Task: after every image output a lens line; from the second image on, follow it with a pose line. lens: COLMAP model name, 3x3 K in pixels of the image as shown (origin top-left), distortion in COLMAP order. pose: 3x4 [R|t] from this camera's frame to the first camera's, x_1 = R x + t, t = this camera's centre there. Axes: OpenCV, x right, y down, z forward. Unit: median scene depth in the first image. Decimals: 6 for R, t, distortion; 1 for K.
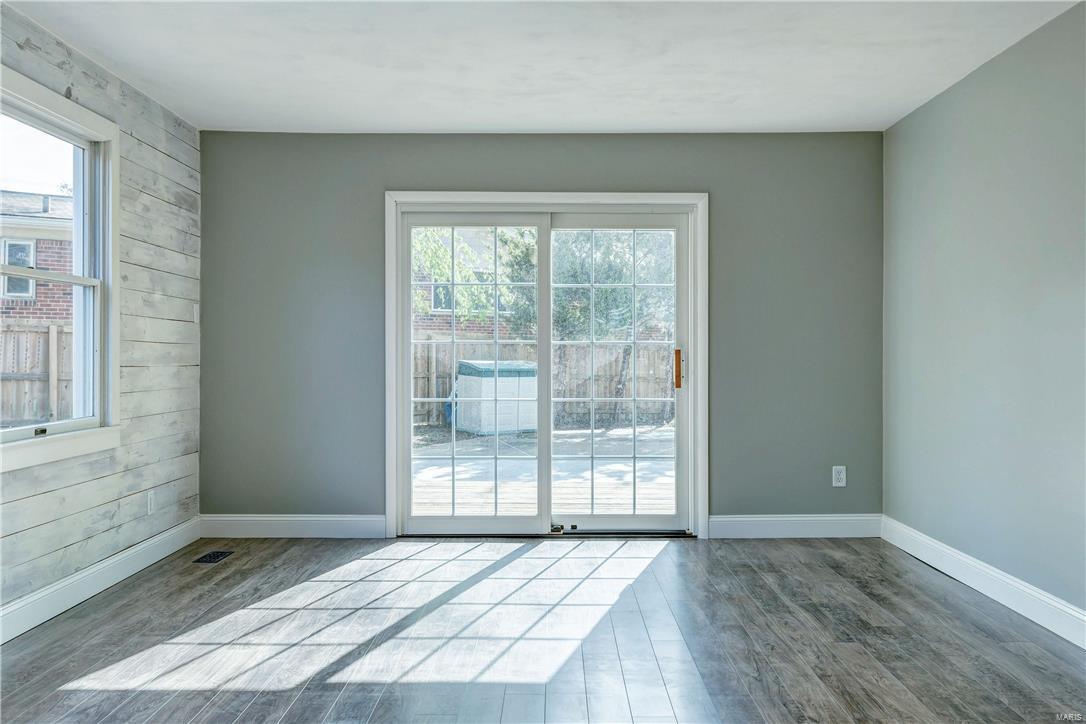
lens RADIAL K [[971.7, 0, 545.8], [0, 971.7, 348.3], [0, 0, 1]] dist [0.009022, 0.009035]
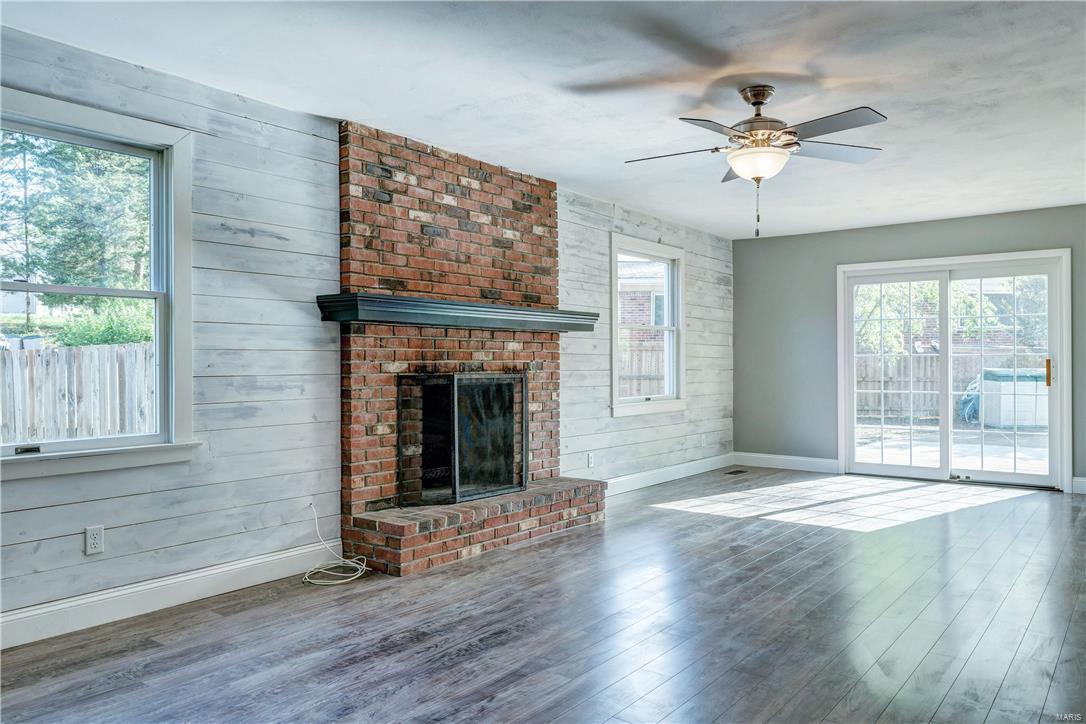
lens RADIAL K [[776.2, 0, 543.0], [0, 776.2, 362.0], [0, 0, 1]] dist [0.007649, 0.002273]
pose [[0.787751, -0.003681, -0.615983, 0.268978], [0.006617, 0.999975, 0.002486, -0.002738], [0.615958, -0.006035, 0.787756, -0.374827]]
